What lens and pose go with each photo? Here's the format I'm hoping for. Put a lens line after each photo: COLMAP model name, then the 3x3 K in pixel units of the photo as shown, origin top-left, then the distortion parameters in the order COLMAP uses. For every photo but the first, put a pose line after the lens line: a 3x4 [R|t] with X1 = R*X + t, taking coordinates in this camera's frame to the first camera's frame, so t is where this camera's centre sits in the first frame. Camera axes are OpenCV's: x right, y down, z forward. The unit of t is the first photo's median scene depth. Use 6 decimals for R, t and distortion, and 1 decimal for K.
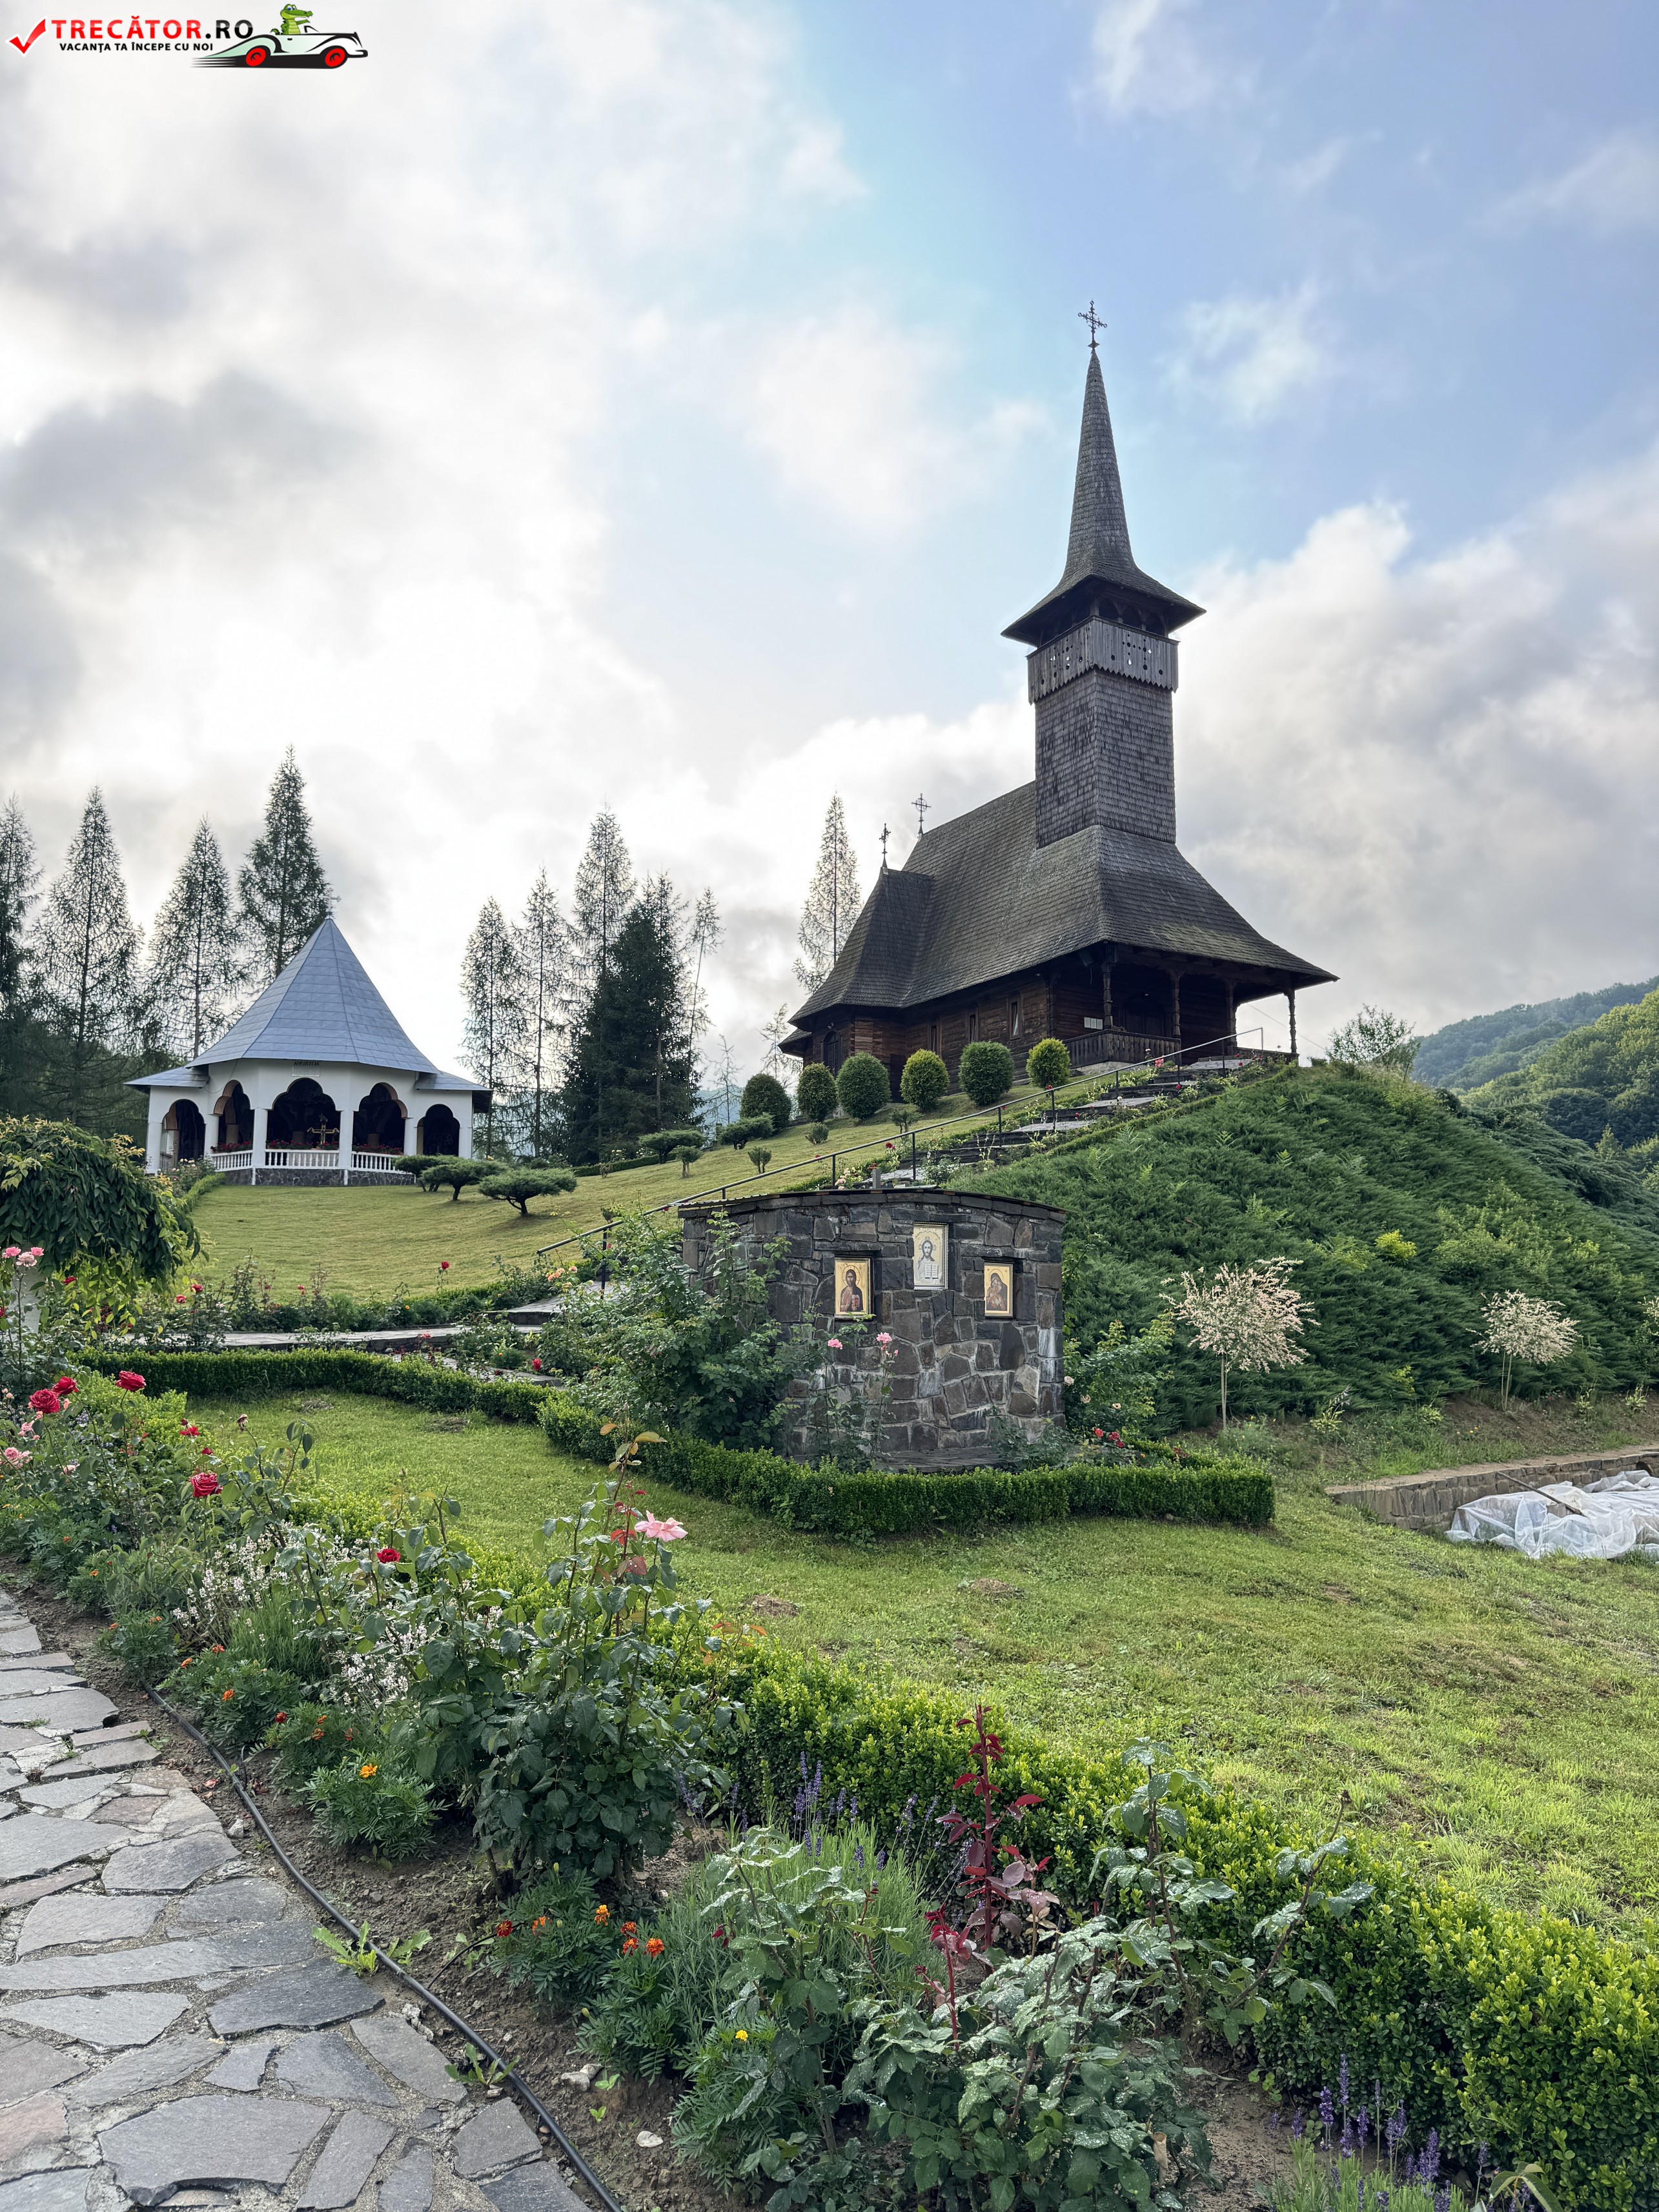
lens RADIAL K [[1546.7, 0, 840.8], [0, 1546.7, 1106.7], [0, 0, 1]] dist [0.165926, -0.322629]
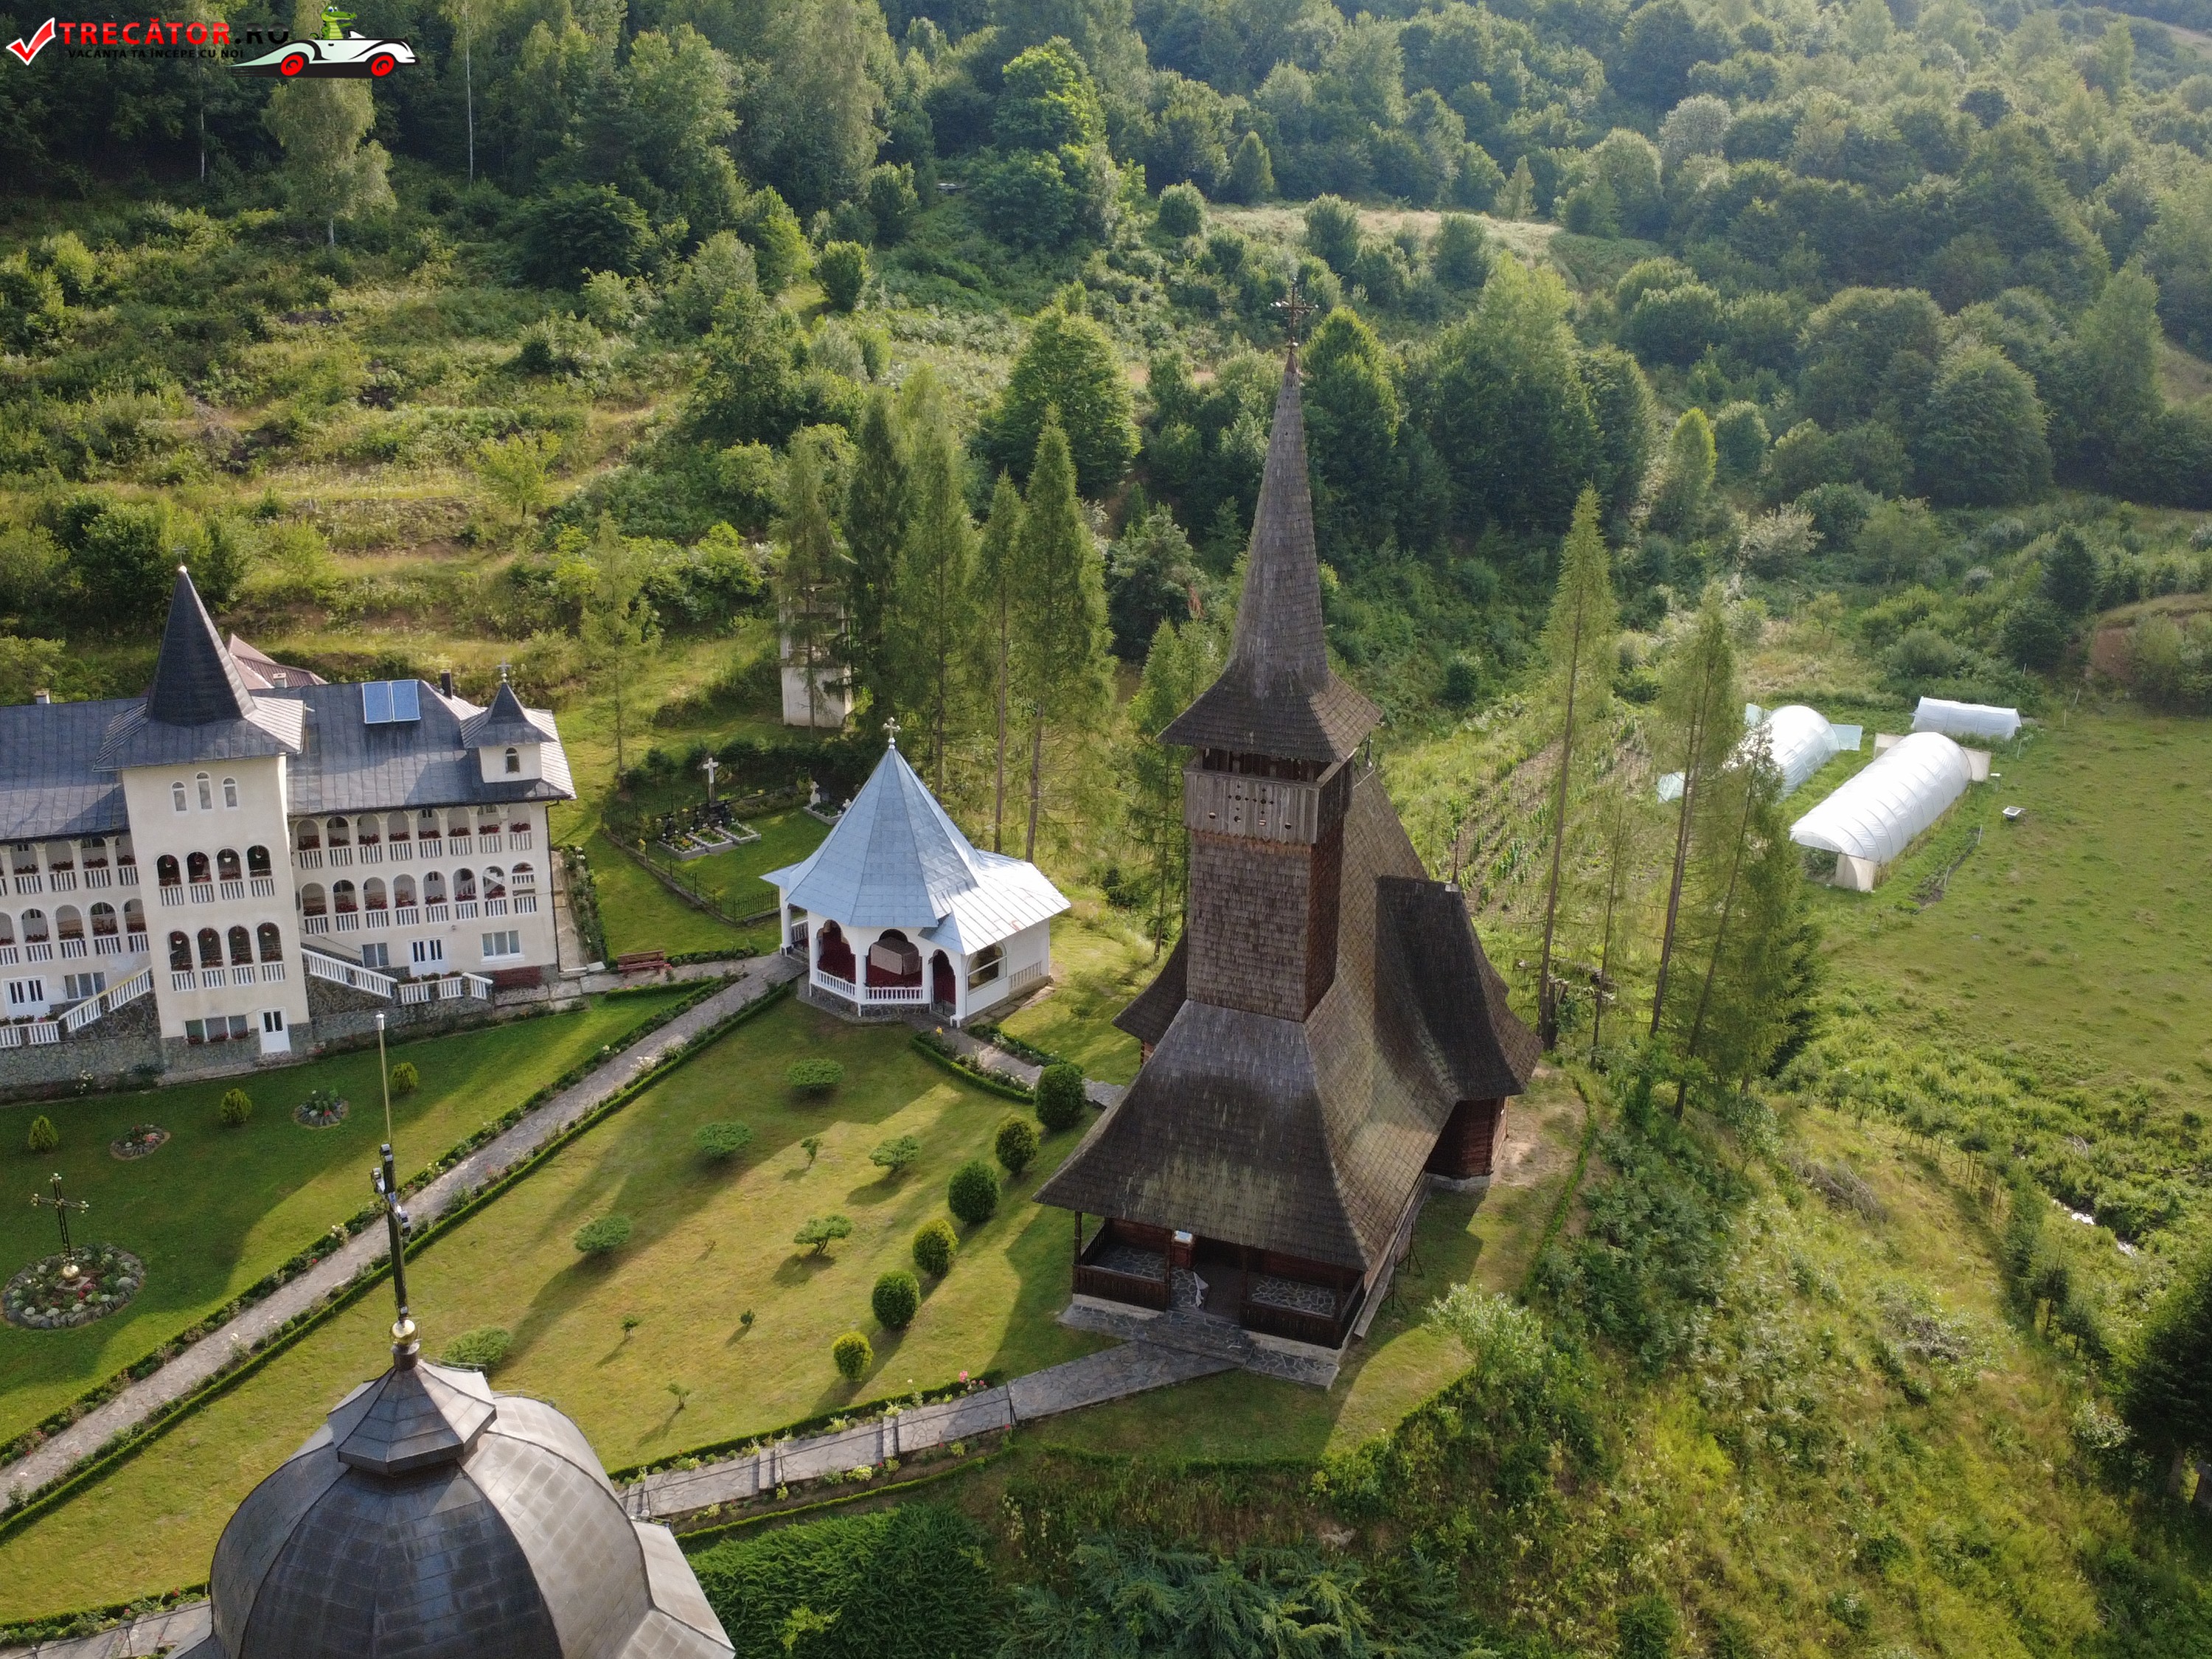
lens RADIAL K [[2186.6, 0, 1093.5], [0, 2186.6, 829.0], [0, 0, 1]] dist [0.003141, 0.040893]
pose [[0.618454, 0.275948, -0.735777, 0.860649], [0.095865, 0.902828, 0.419179, -0.671991], [0.779952, -0.329778, 0.531904, 0.290316]]
